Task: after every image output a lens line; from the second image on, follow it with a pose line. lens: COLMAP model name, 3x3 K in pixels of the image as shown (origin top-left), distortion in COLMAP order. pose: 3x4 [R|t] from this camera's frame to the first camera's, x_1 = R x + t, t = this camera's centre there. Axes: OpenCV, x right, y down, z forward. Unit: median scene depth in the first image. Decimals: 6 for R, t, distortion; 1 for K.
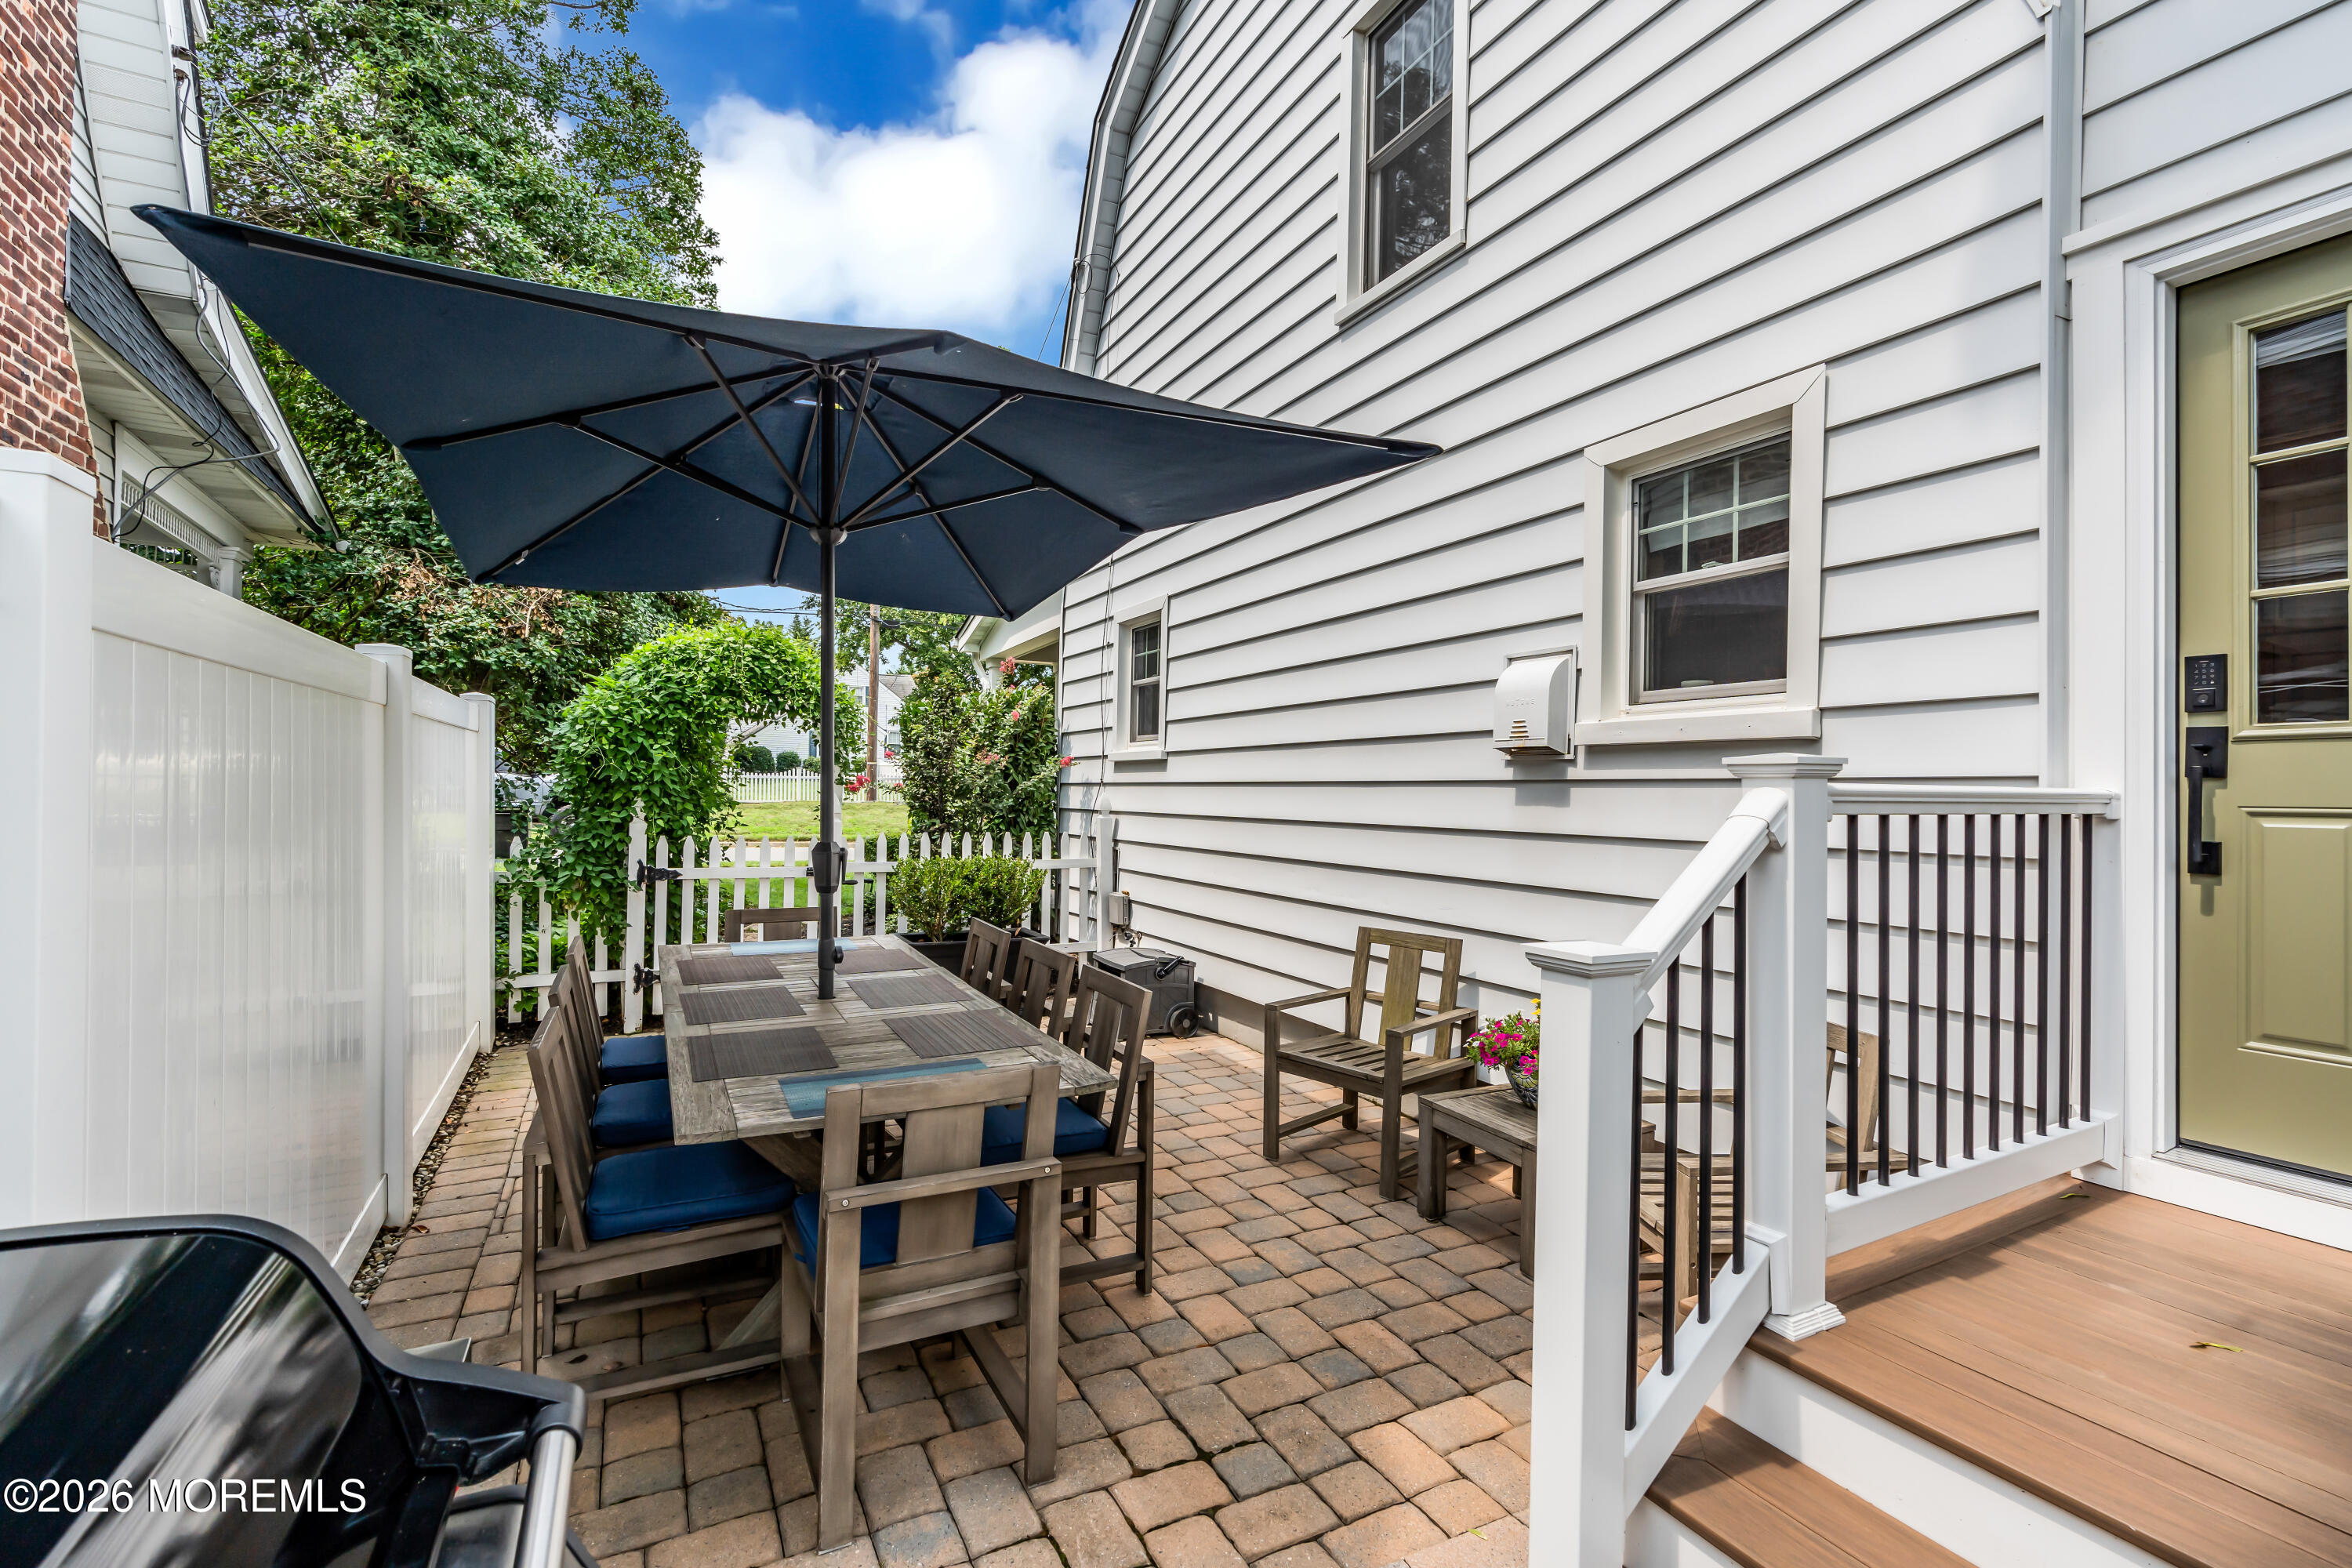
lens RADIAL K [[1058.3, 0, 1172.5], [0, 1058.3, 774.7], [0, 0, 1]] dist [-0.004712, 0.003295]
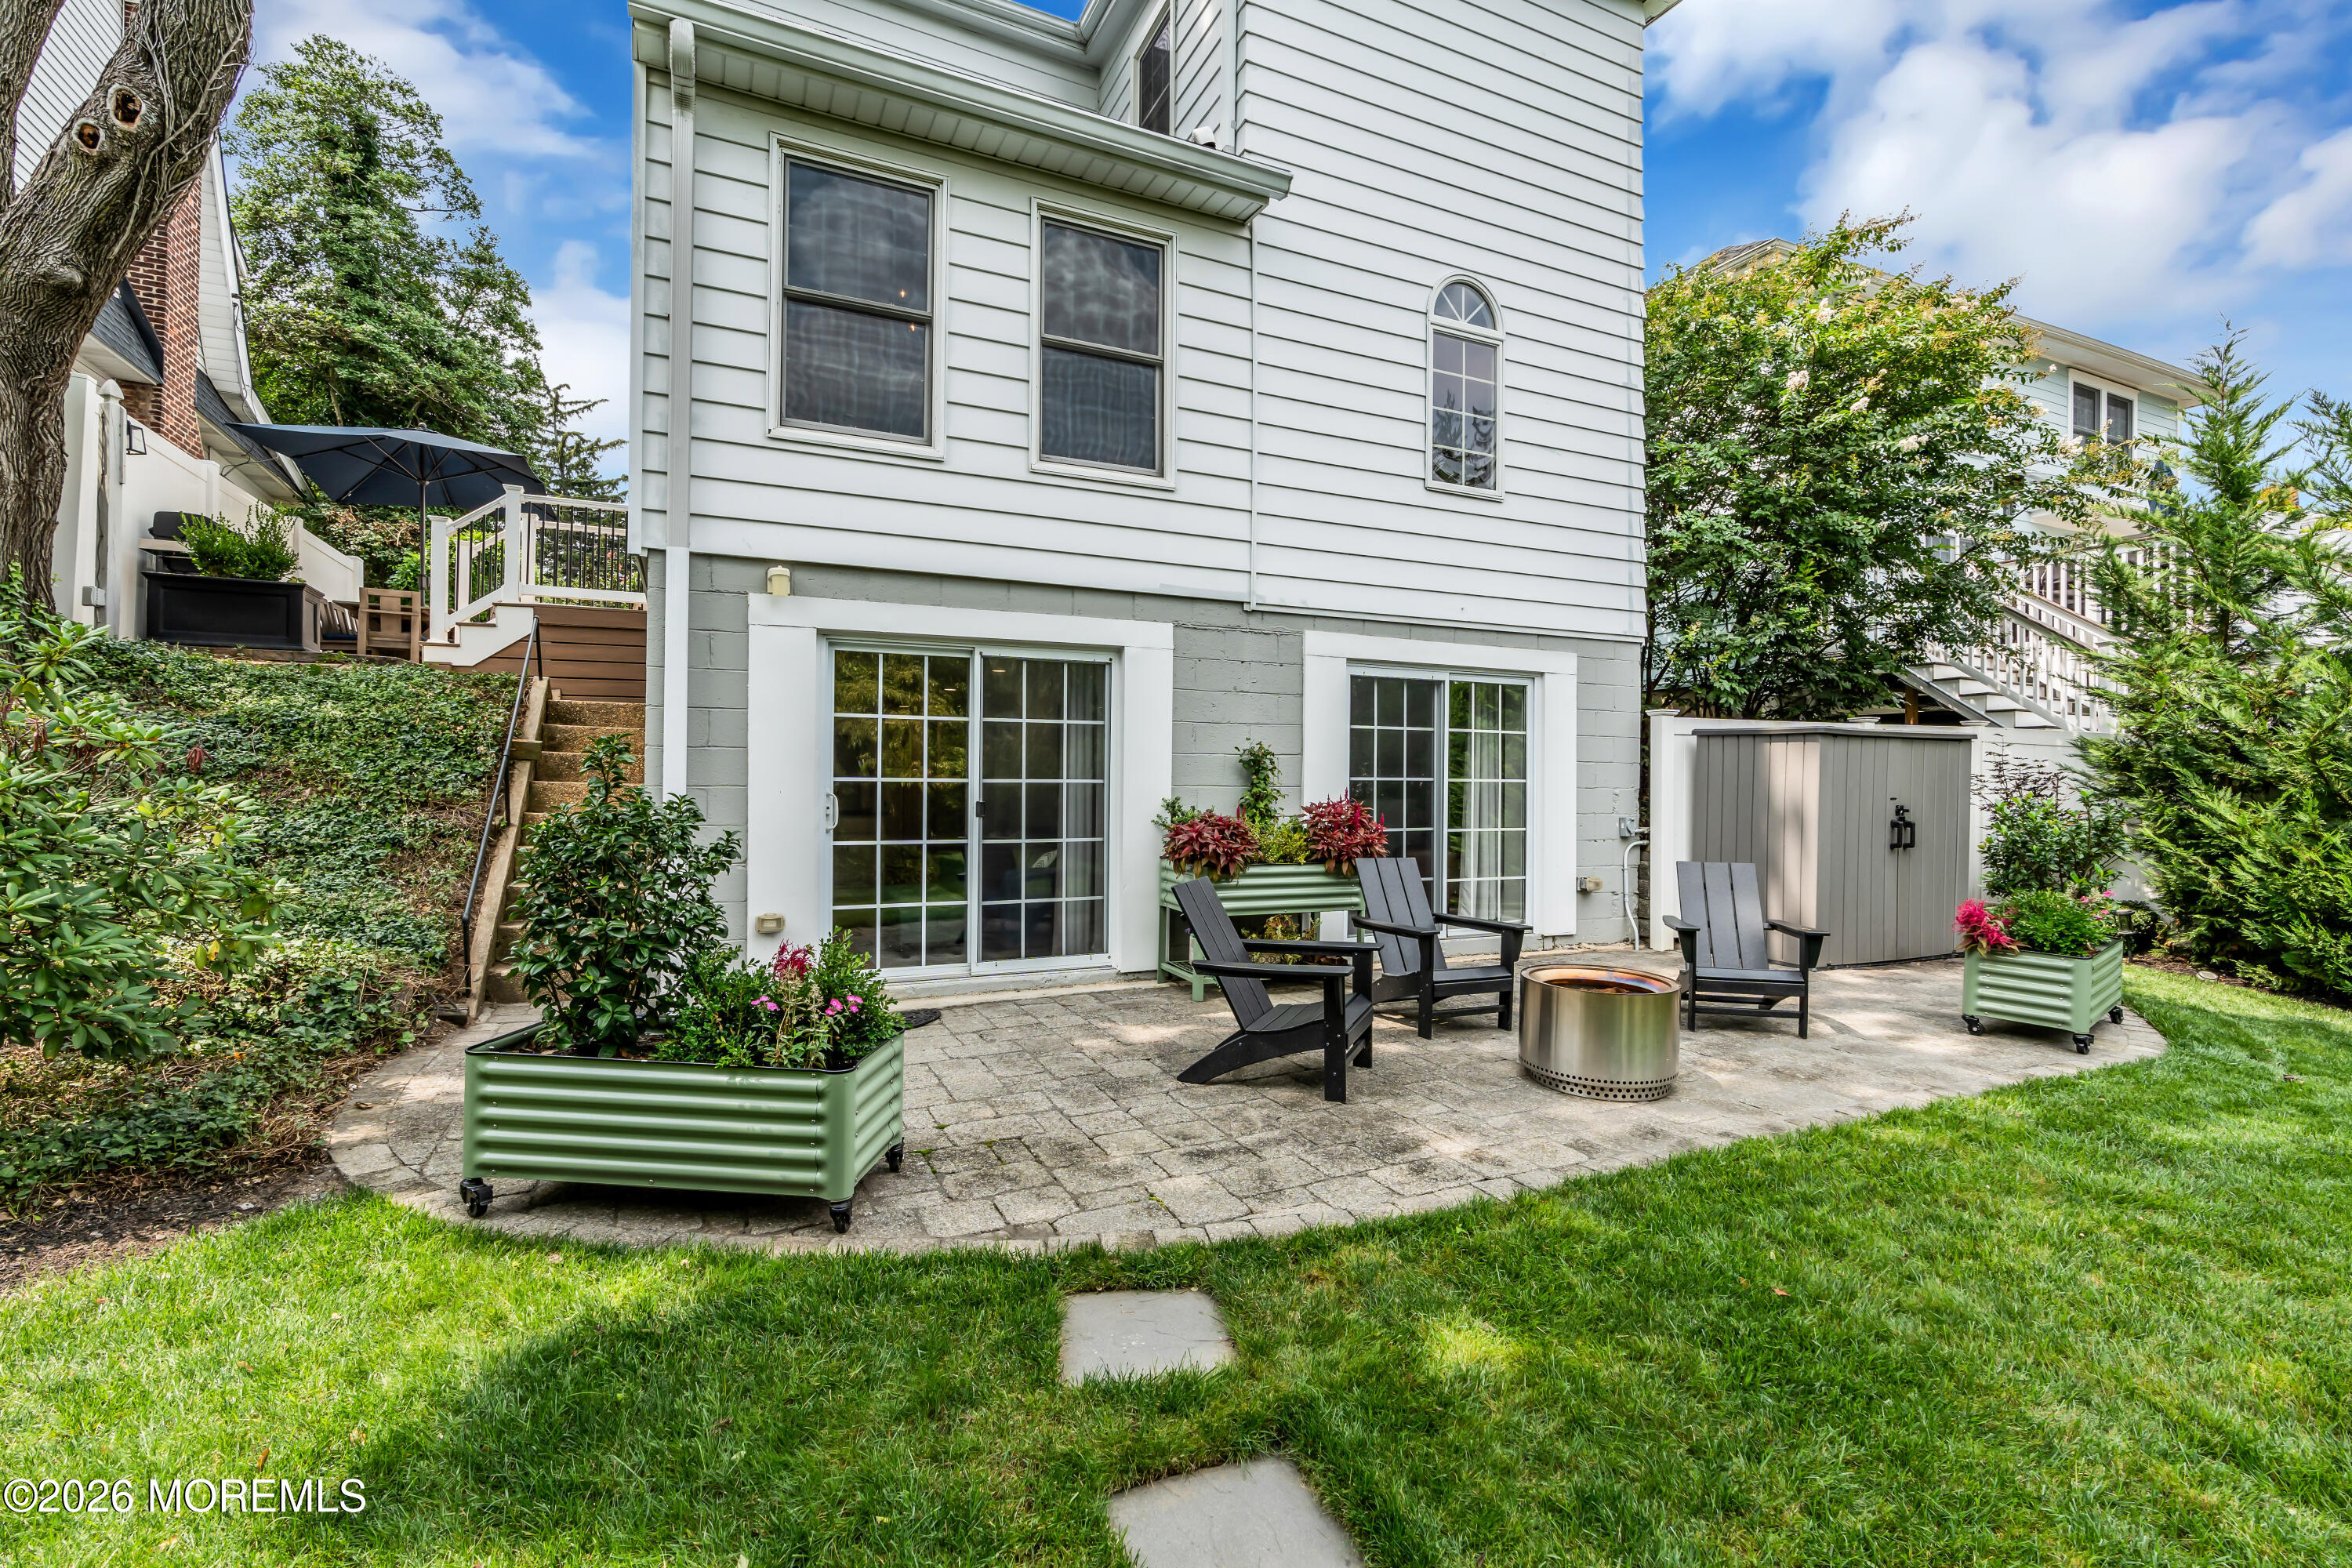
lens RADIAL K [[1058.3, 0, 1182.0], [0, 1058.3, 777.8], [0, 0, 1]] dist [-0.004712, 0.003295]
pose [[0.999722, 0.004005, -0.023228, 0.682181], [-0.003764, 0.999939, 0.010401, 0.206903], [0.023269, -0.010311, 0.999676, -0.730095]]
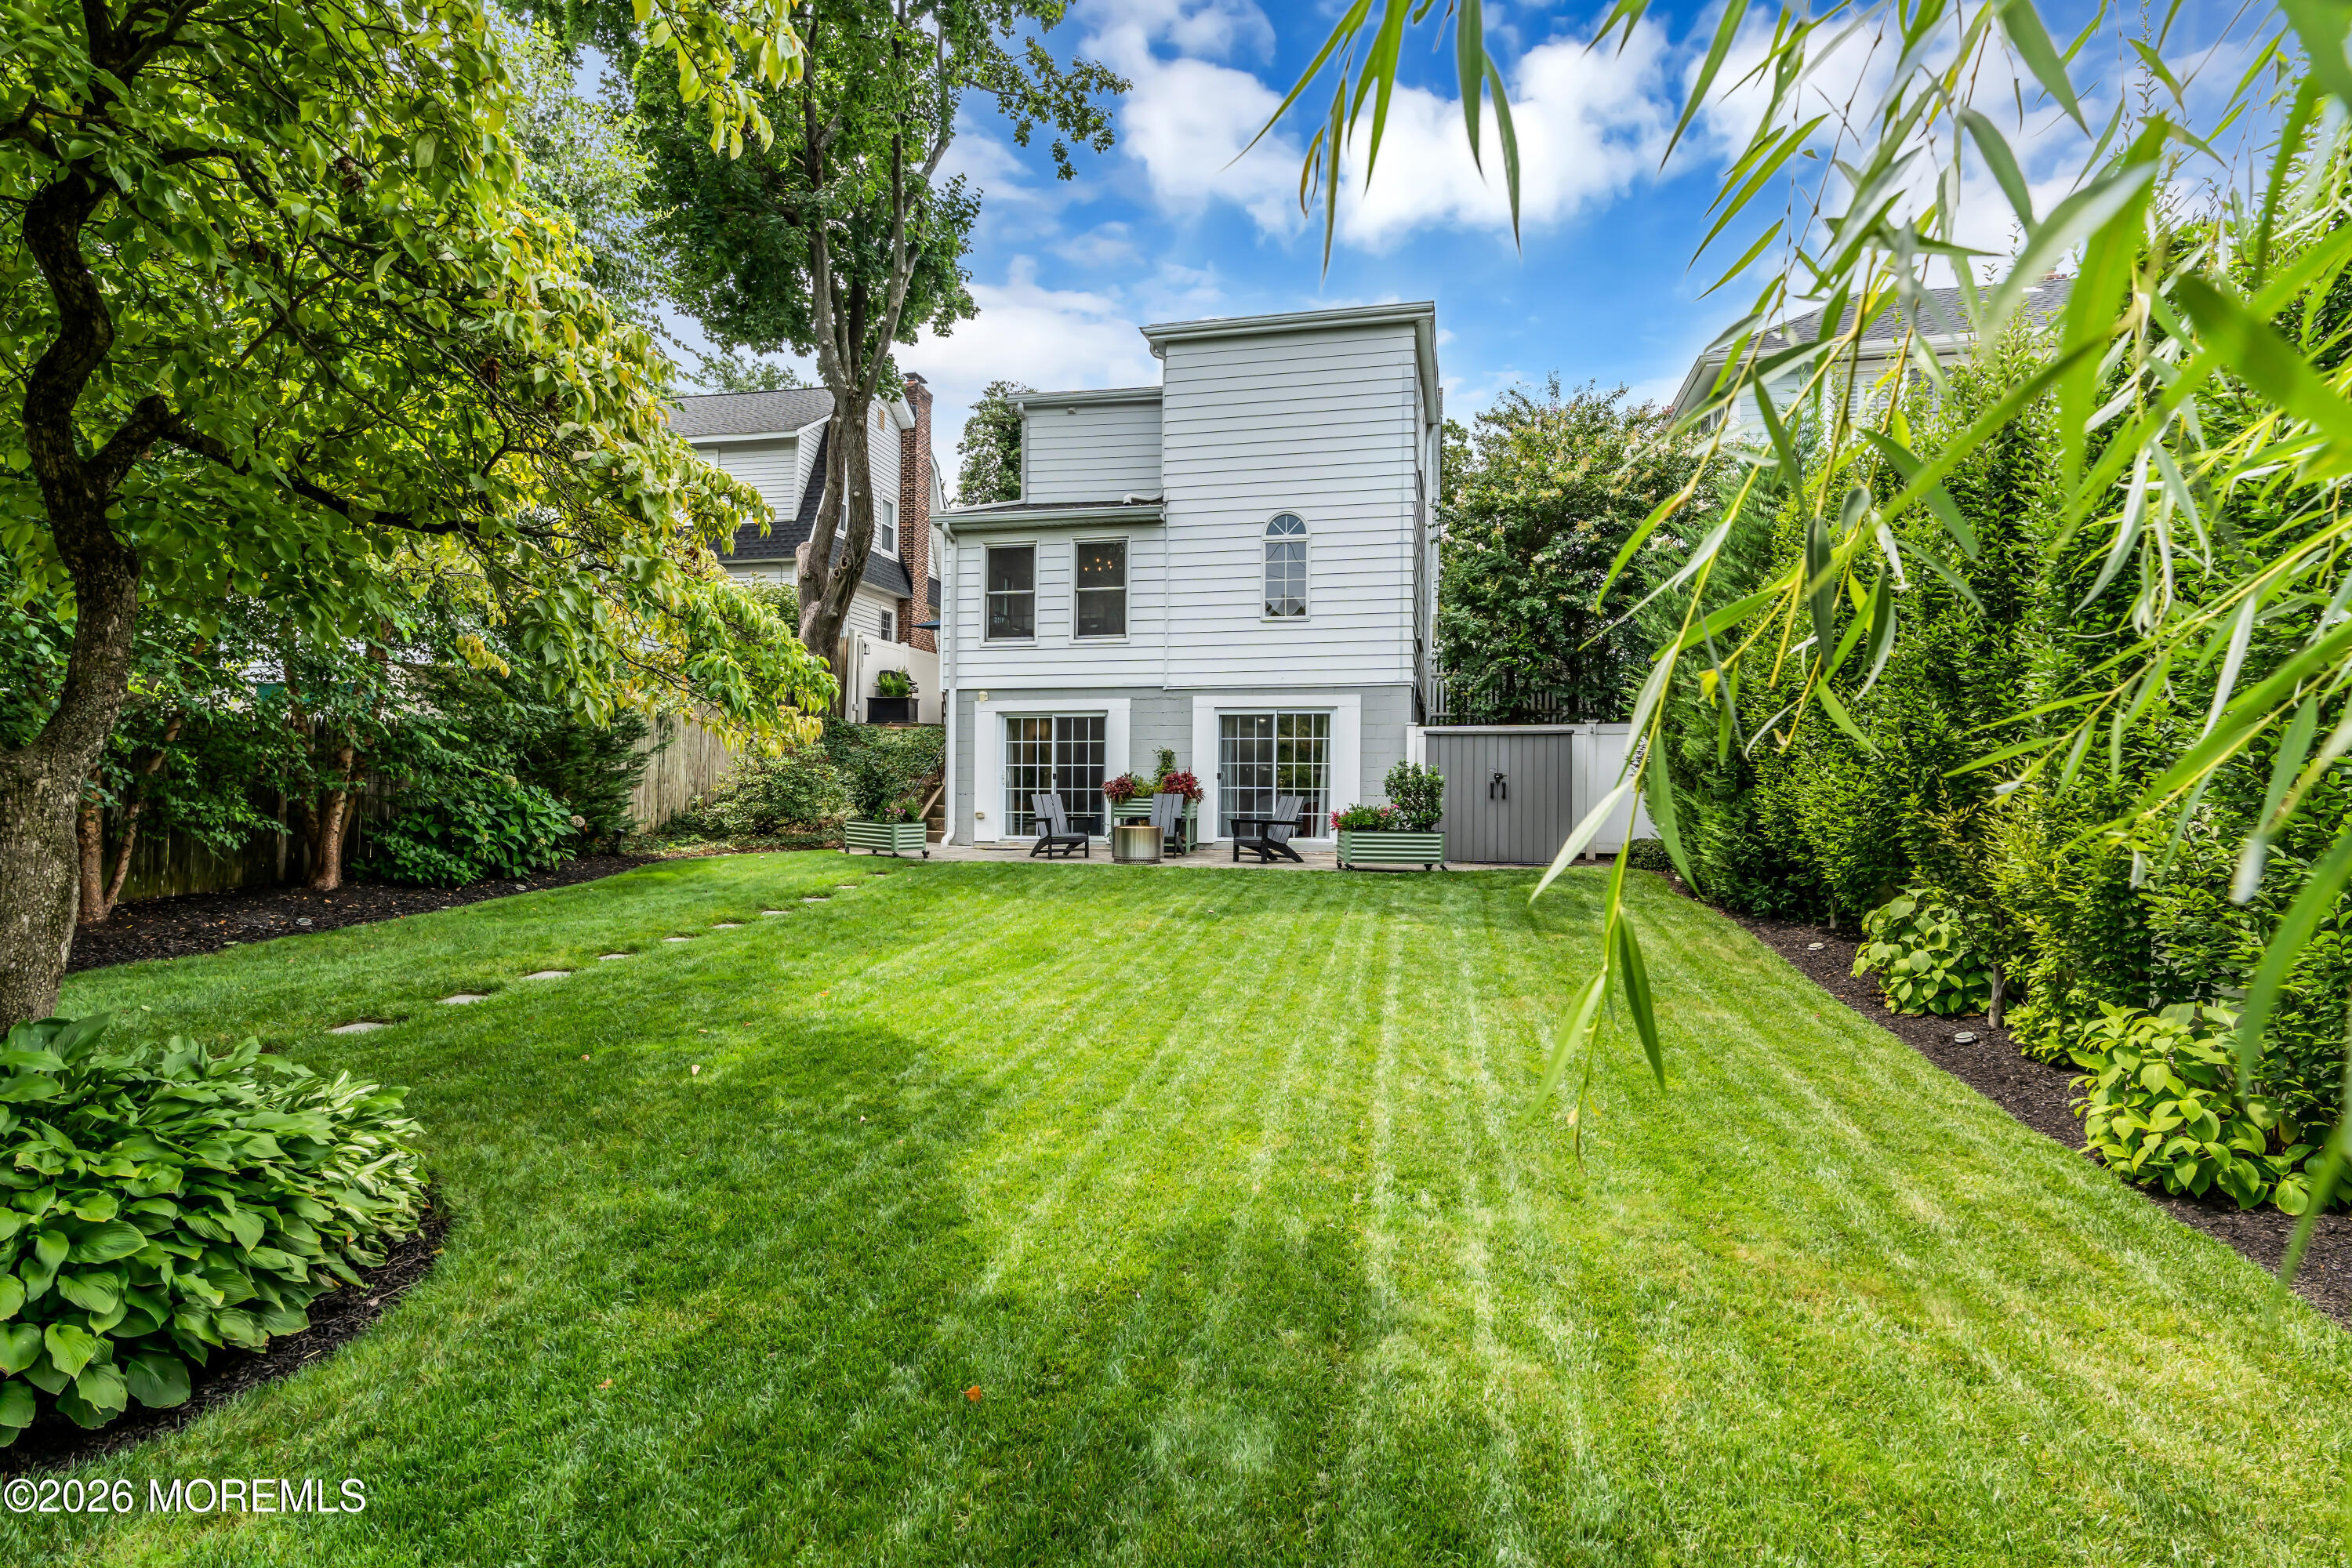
lens RADIAL K [[1108.4, 0, 1161.2], [0, 1108.4, 793.1], [0, 0, 1]] dist [-0.004595, 0.002302]
pose [[0.774059, 0.002175, -0.633109, 1.666083], [0.004097, 0.999956, 0.008445, 0.241829], [0.633100, -0.009131, 0.774016, -1.274075]]
